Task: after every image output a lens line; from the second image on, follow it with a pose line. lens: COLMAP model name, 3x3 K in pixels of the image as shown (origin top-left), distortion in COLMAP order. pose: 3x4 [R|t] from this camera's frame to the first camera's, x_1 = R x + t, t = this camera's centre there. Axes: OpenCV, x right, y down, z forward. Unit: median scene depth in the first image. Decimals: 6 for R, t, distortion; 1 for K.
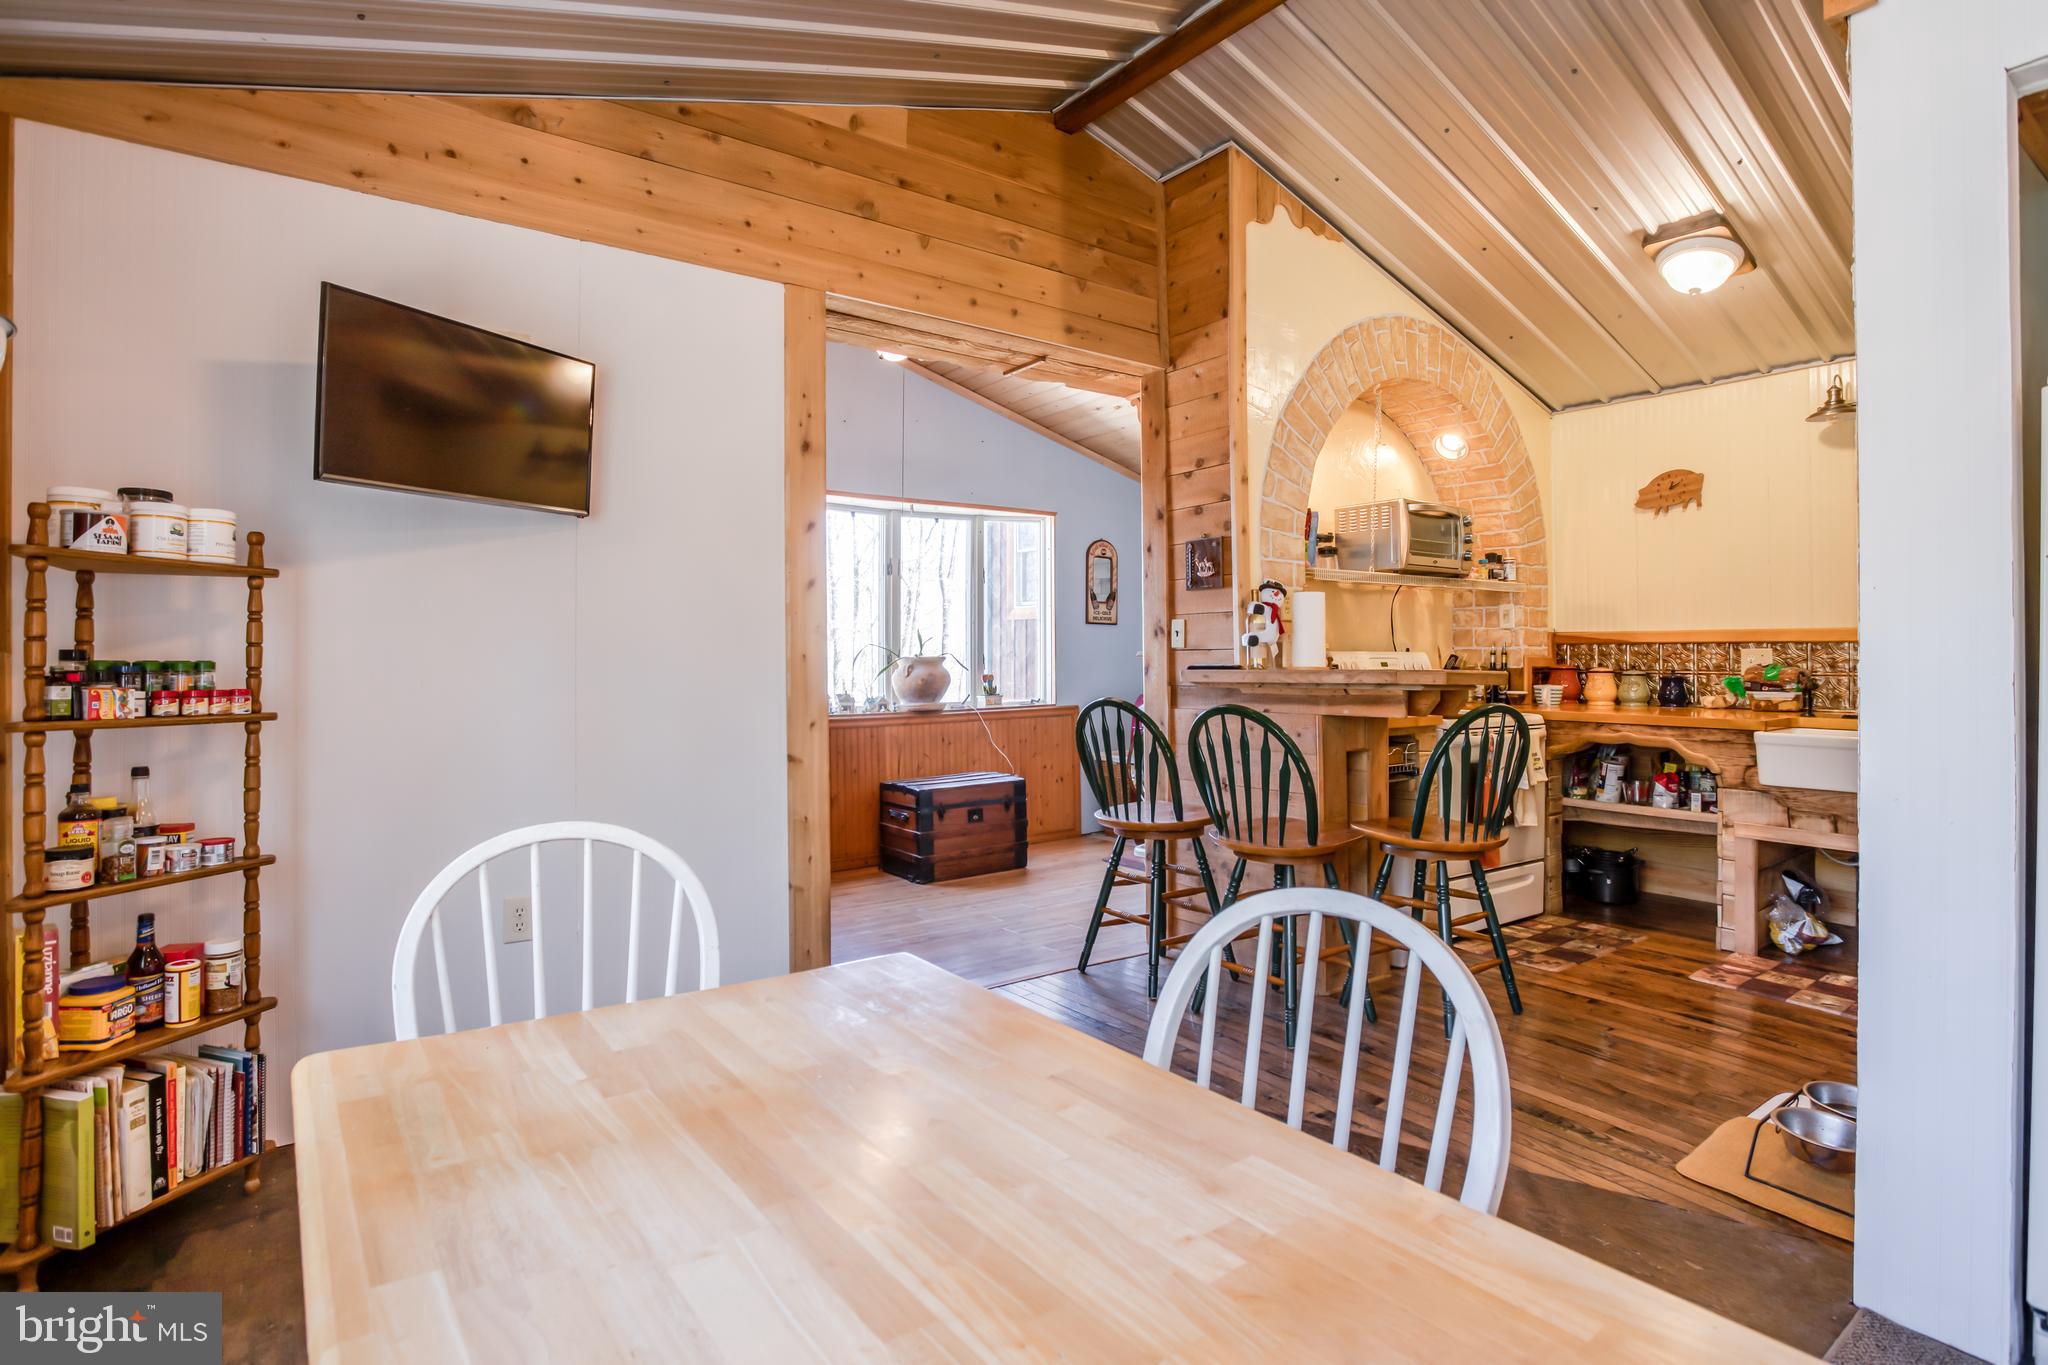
lens RADIAL K [[1023.2, 0, 1019.1], [0, 1023.2, 648.2], [0, 0, 1]] dist [-0.058781, 0.023180]
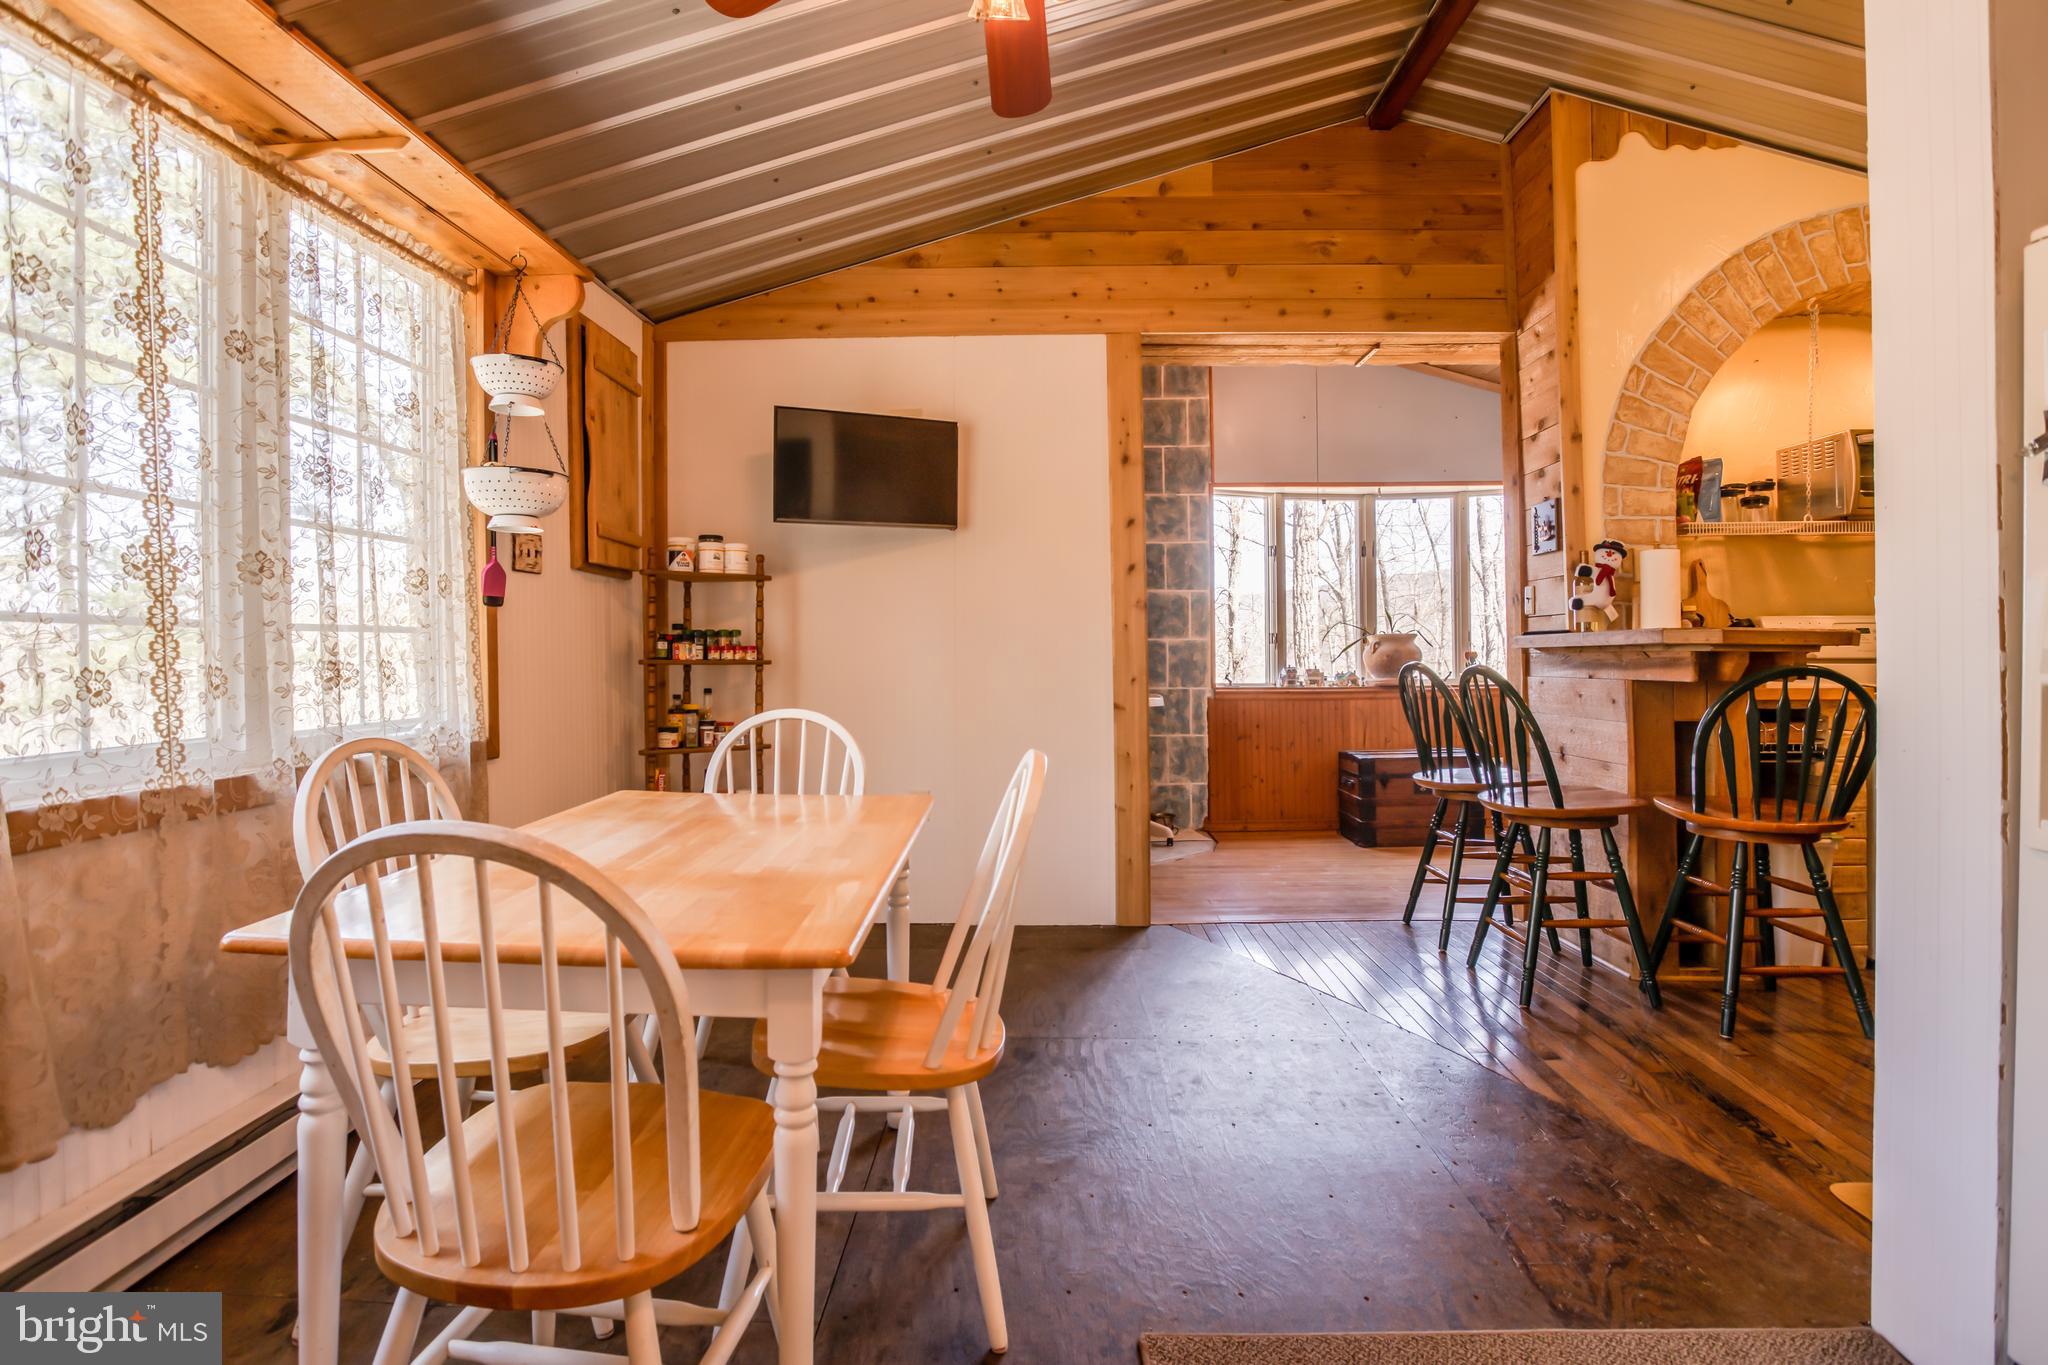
lens RADIAL K [[1023.2, 0, 1019.1], [0, 1023.2, 648.2], [0, 0, 1]] dist [-0.058781, 0.023180]
pose [[0.792859, -0.005844, -0.609378, 0.365377], [0.010324, 0.999939, 0.003843, 0.023446], [0.609318, -0.009338, 0.792871, -0.068385]]
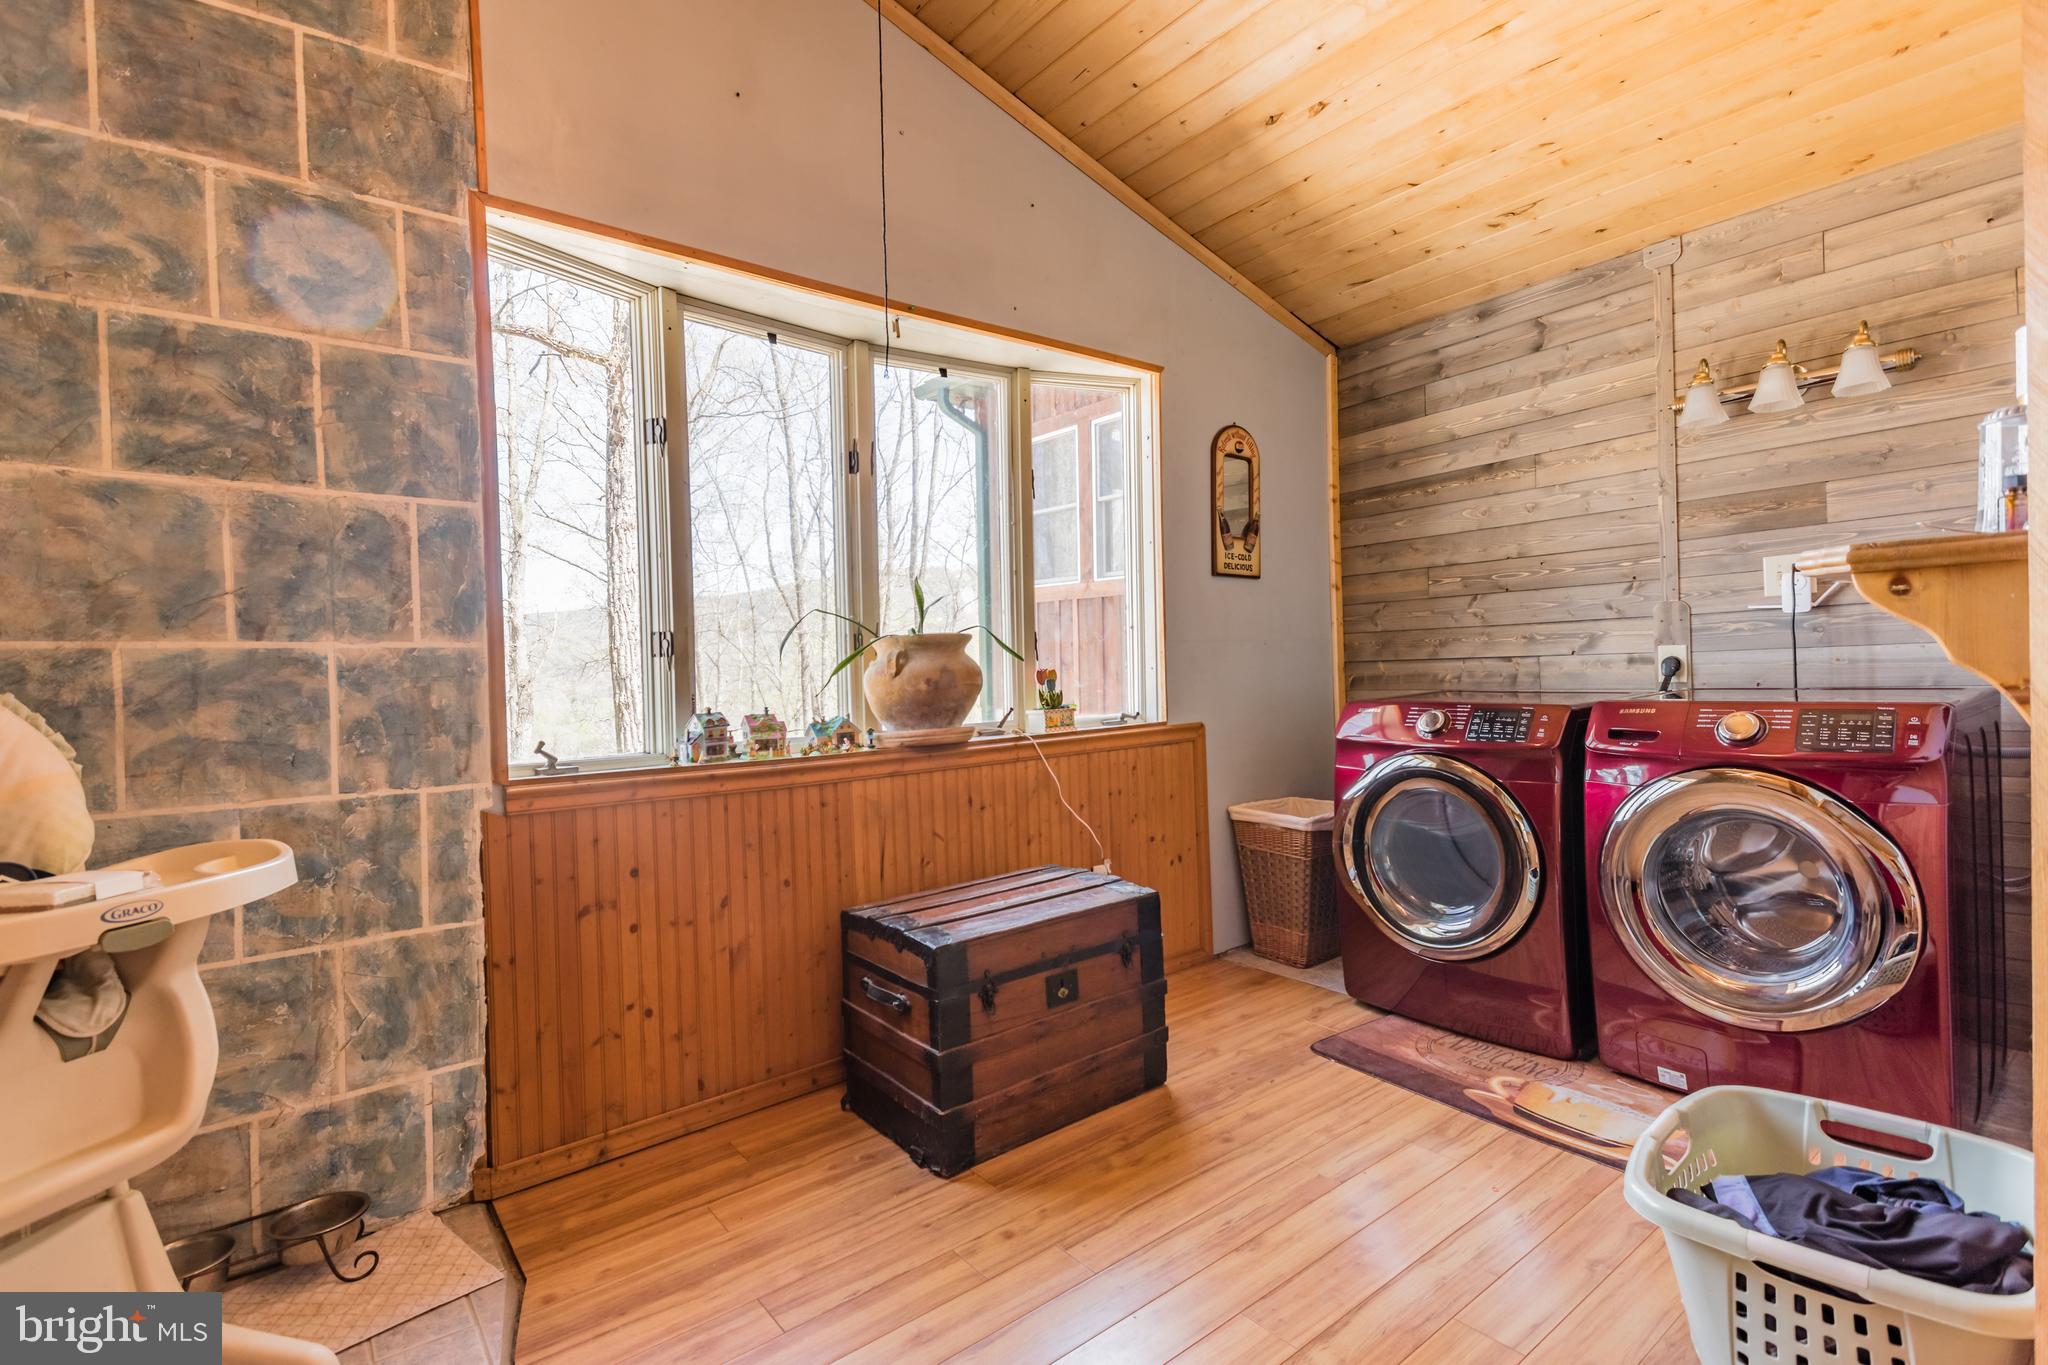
lens RADIAL K [[953.6, 0, 1020.7], [0, 953.6, 671.7], [0, 0, 1]] dist [0.033481, -0.000464]
pose [[0.999047, -0.021659, 0.037895, -0.105013], [0.021035, 0.999638, 0.016771, 0.030895], [-0.038244, -0.015957, 0.999141, 0.852989]]
